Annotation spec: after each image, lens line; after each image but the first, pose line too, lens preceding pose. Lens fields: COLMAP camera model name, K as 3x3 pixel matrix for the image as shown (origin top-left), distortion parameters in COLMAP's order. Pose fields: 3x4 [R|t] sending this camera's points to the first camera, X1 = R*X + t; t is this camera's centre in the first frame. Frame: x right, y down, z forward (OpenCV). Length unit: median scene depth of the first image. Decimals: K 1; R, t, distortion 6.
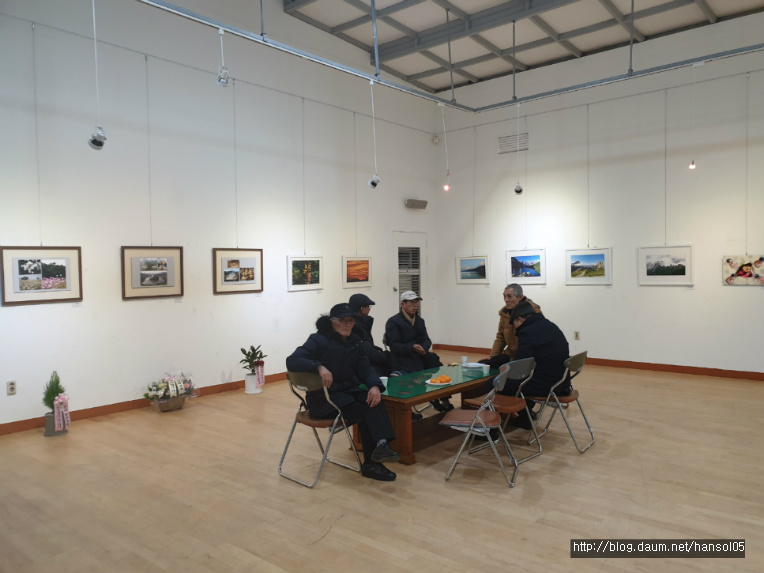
lens RADIAL K [[570.6, 0, 382.0], [0, 570.6, 286.5], [0, 0, 1]] dist [0.001992, -0.002063]
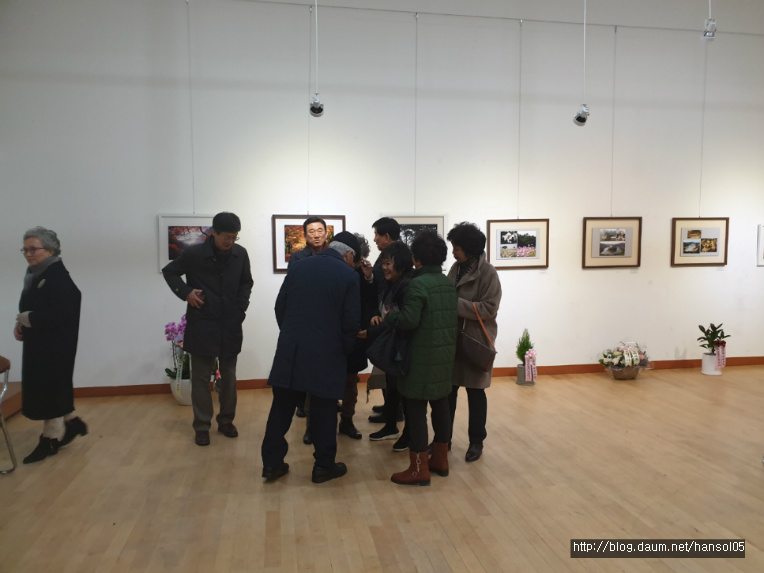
lens RADIAL K [[570.6, 0, 382.0], [0, 570.6, 286.5], [0, 0, 1]] dist [0.001992, -0.002063]
pose [[0.780304, 0.047720, -0.623577, -0.082326], [-0.022341, 0.998575, 0.048460, 0.013323], [0.625001, -0.023882, 0.780258, -0.057387]]
